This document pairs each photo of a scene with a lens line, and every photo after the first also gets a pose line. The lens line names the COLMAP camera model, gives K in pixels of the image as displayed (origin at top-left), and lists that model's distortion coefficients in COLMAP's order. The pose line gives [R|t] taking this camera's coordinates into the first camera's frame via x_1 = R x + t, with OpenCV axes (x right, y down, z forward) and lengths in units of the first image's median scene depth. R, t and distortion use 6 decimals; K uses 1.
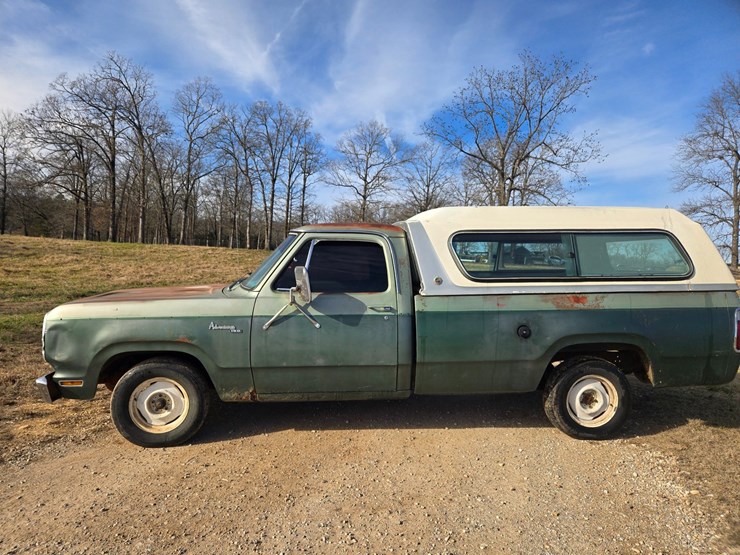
lens RADIAL K [[497.0, 0, 366.9], [0, 497.0, 281.7], [0, 0, 1]] dist [0.076868, -0.057092]
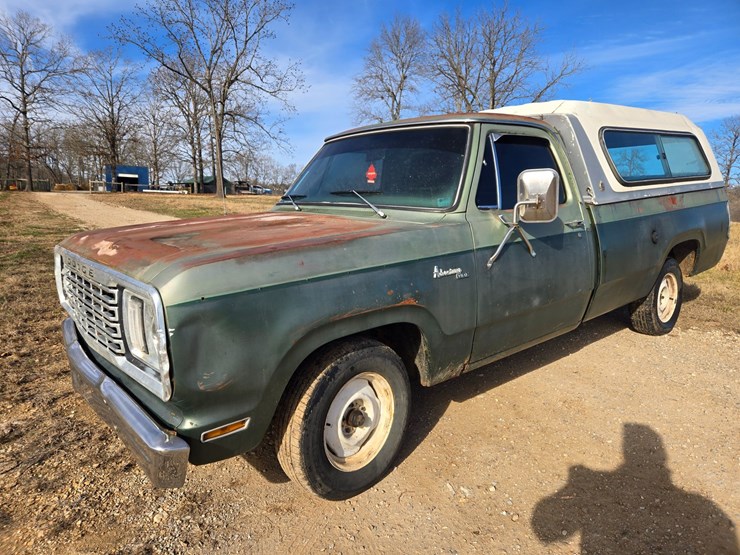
lens RADIAL K [[492.5, 0, 366.6], [0, 492.5, 269.5], [0, 0, 1]] dist [0.078397, -0.056249]
pose [[0.816436, -0.126795, 0.563343, -0.650550], [0.062462, 0.989262, 0.132134, 0.000340], [-0.574048, -0.072692, 0.815589, 0.507457]]
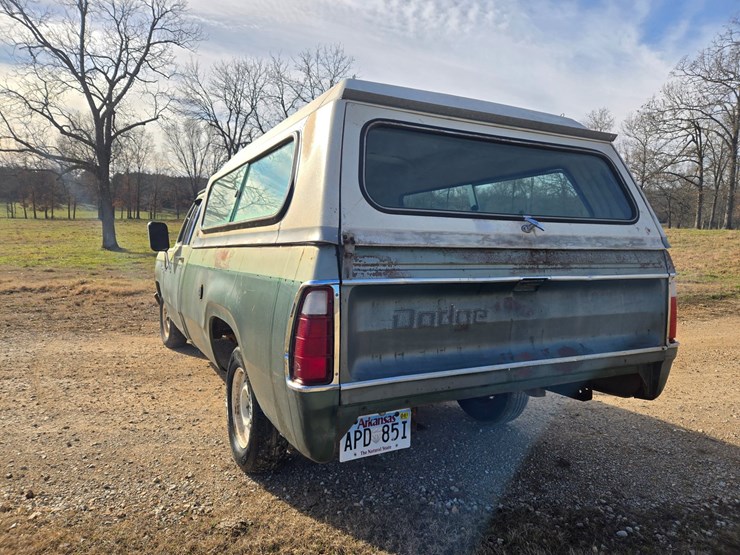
lens RADIAL K [[502.3, 0, 360.9], [0, 502.3, 279.5], [0, 0, 1]] dist [0.081958, -0.060071]
pose [[0.382010, 0.061071, -0.922138, 1.123810], [-0.053411, 0.997605, 0.043943, 0.027718], [0.922613, 0.032466, 0.384357, 0.880384]]
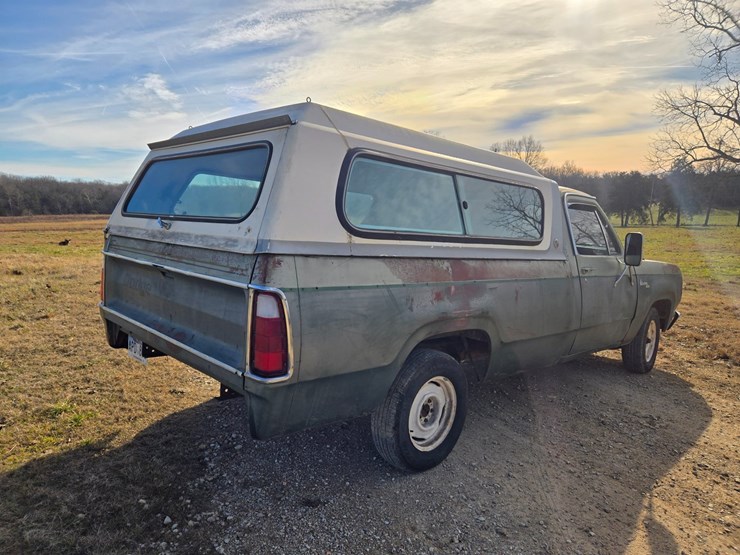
lens RADIAL K [[500.0, 0, 361.1], [0, 500.0, 289.5], [0, 0, 1]] dist [0.072140, -0.043145]
pose [[-0.783933, 0.026621, -0.620274, 0.920430], [-0.086227, 0.984729, 0.151240, -0.047591], [0.614828, 0.172046, -0.769666, 1.867570]]
